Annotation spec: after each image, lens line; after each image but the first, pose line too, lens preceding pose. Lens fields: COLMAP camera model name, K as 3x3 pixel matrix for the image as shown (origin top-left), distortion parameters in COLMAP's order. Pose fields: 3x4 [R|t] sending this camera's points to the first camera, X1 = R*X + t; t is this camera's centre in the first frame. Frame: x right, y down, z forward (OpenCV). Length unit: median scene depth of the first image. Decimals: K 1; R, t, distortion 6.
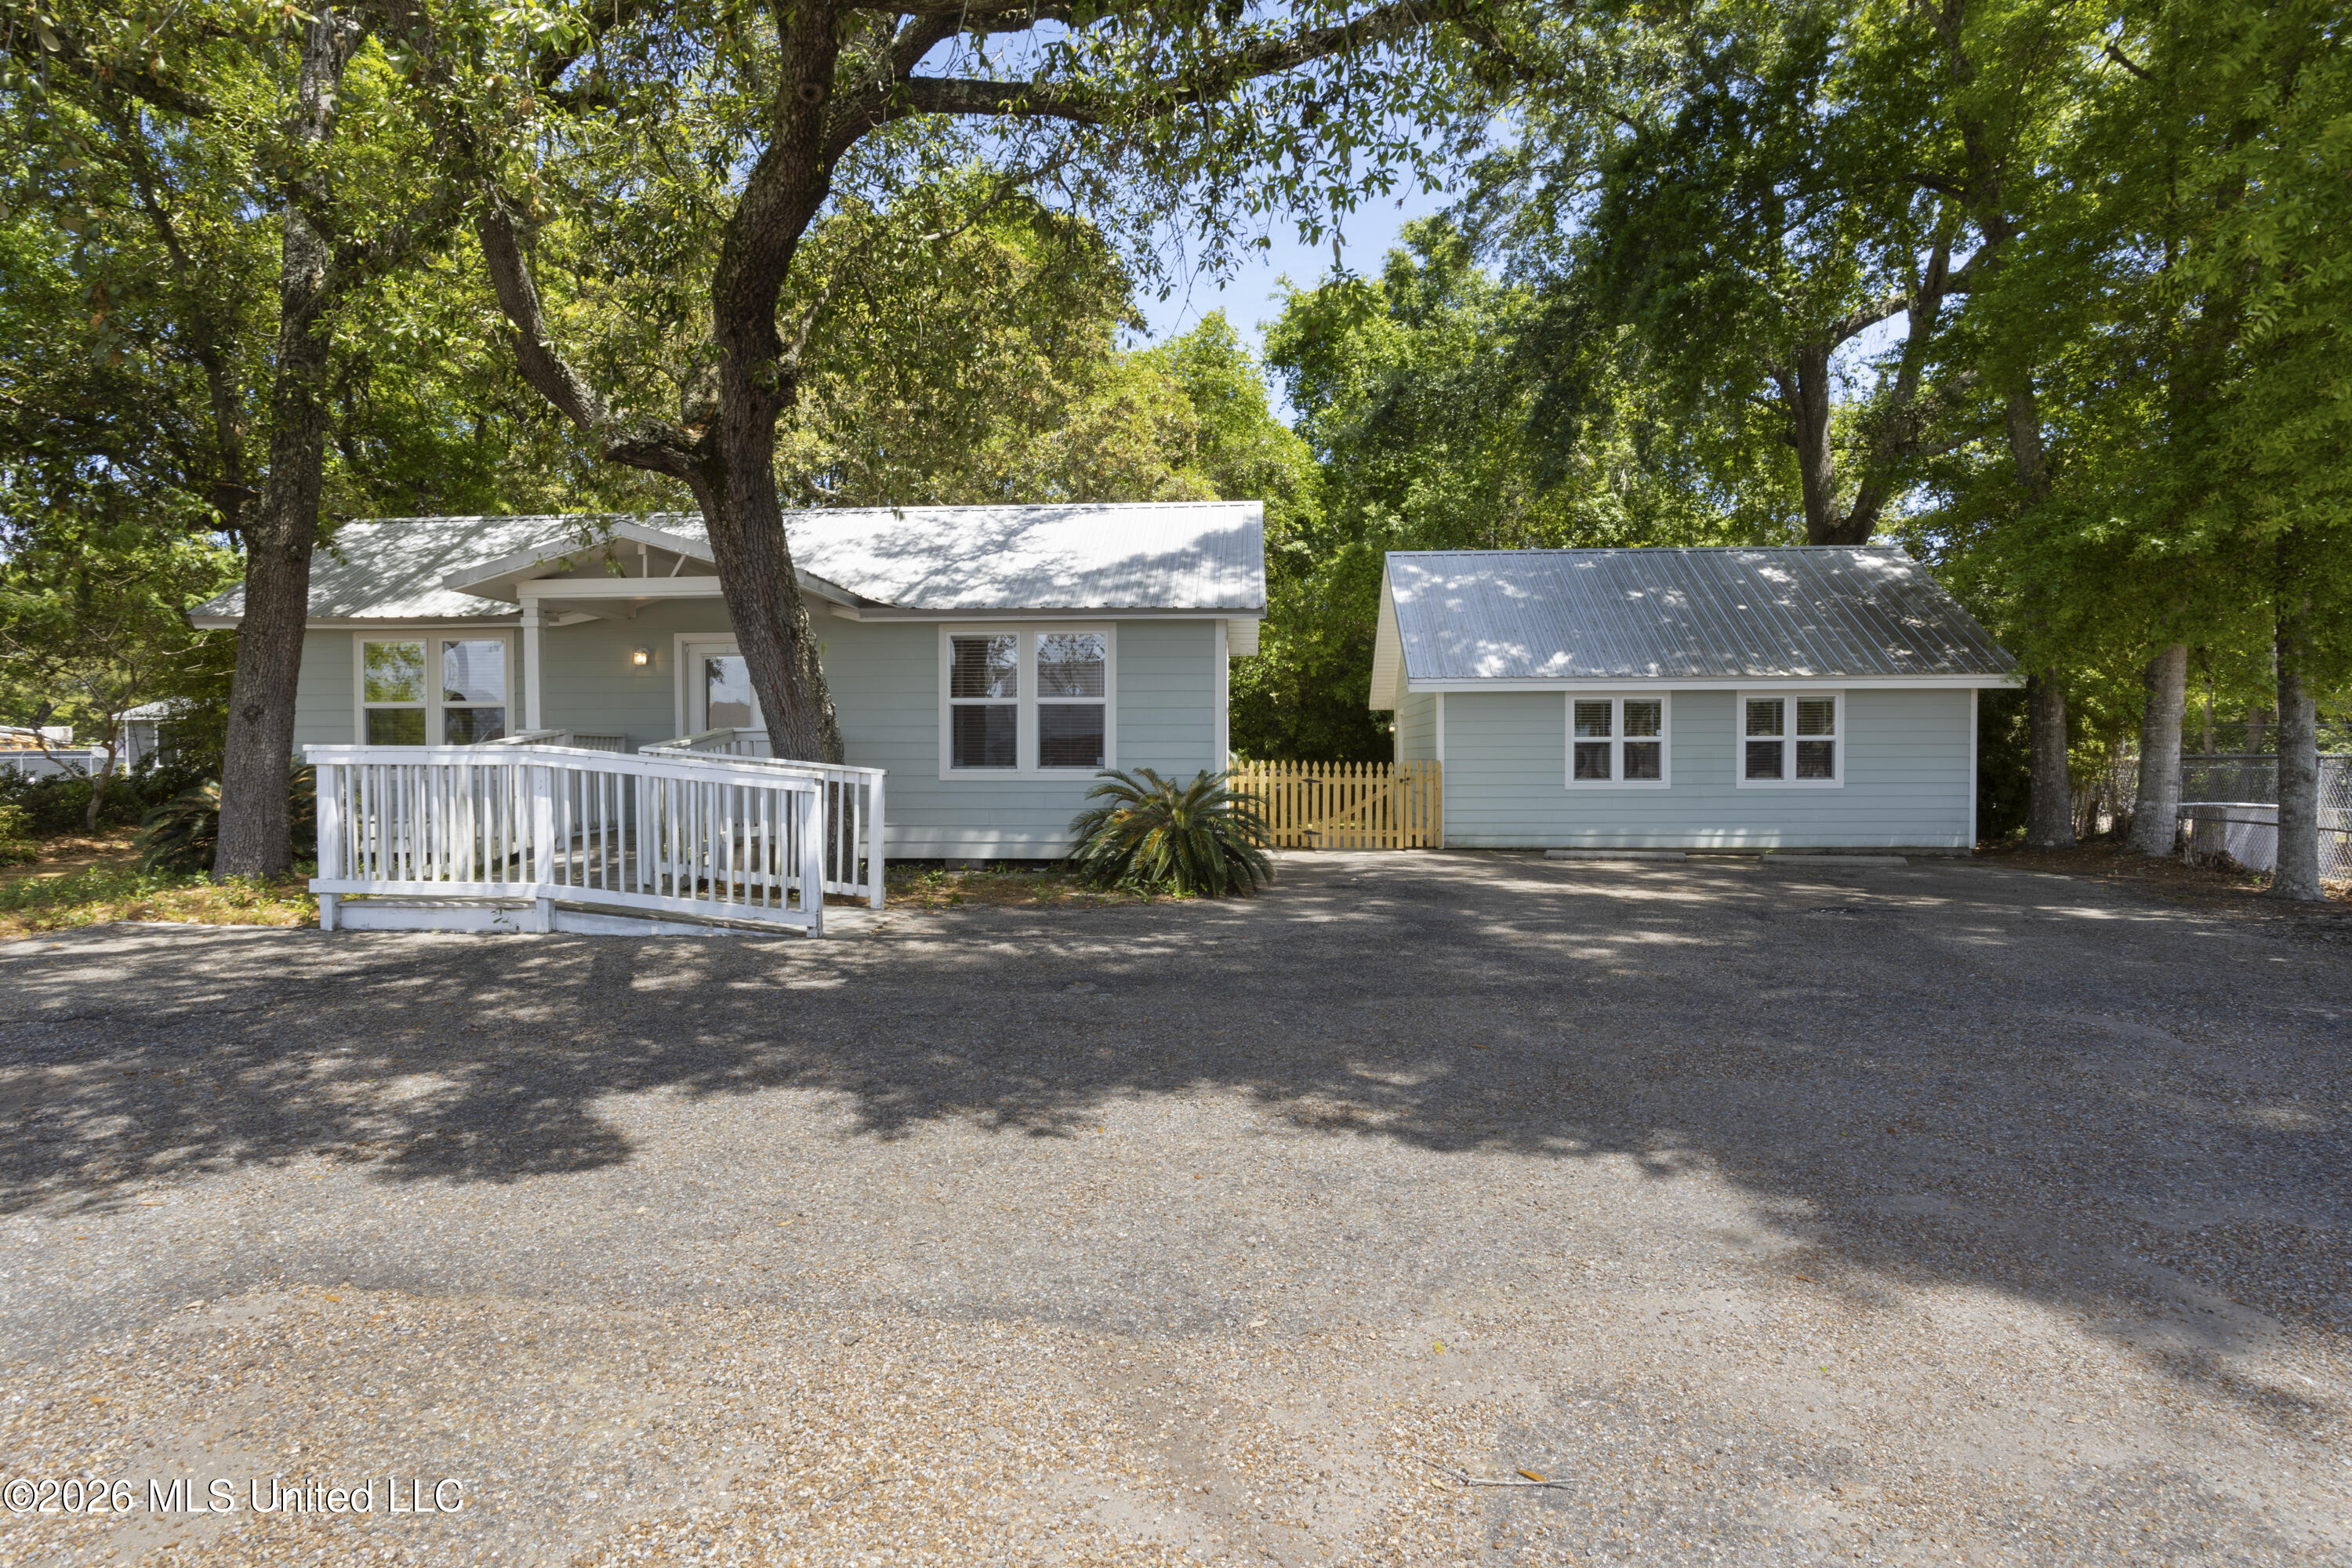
lens RADIAL K [[1221.7, 0, 1125.6], [0, 1221.7, 780.5], [0, 0, 1]] dist [-0.065519, 0.048427]
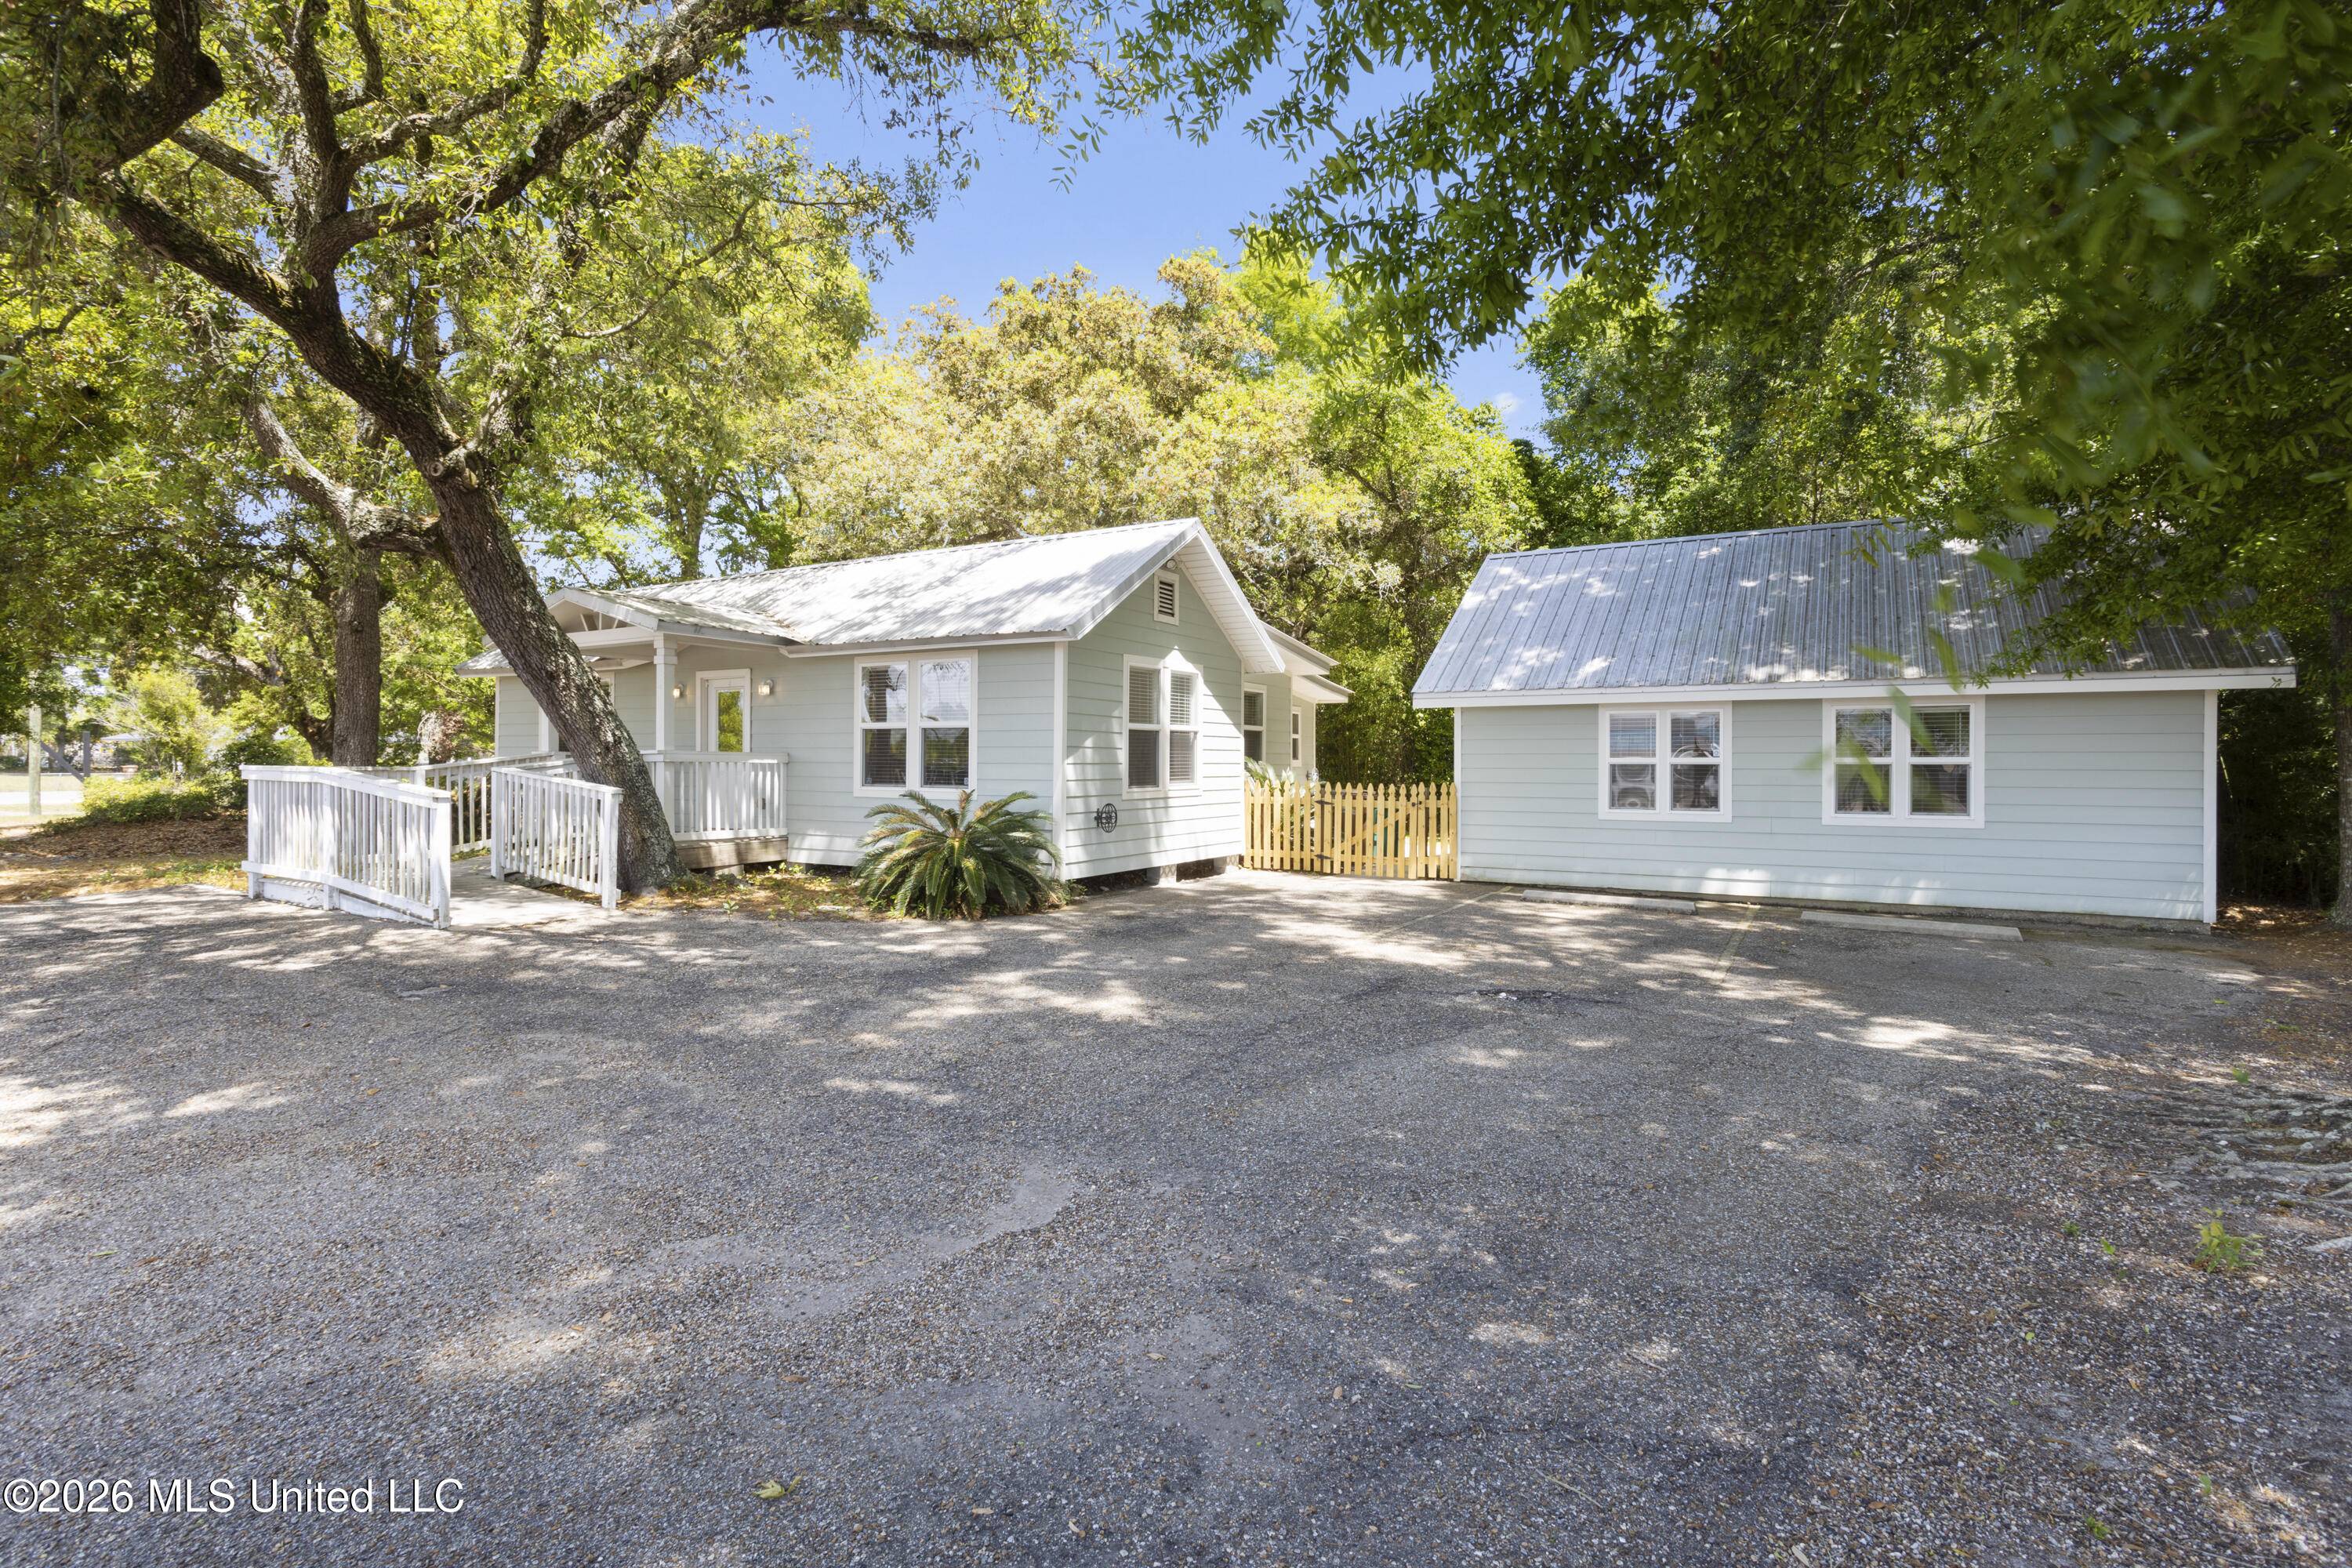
lens RADIAL K [[1144.2, 0, 1171.5], [0, 1144.2, 783.1], [0, 0, 1]] dist [-0.044745, 0.021123]
pose [[0.896104, 0.013624, -0.443635, 0.454787], [-0.016017, 0.999870, -0.001647, -0.012103], [0.443555, 0.008582, 0.896206, 0.153665]]
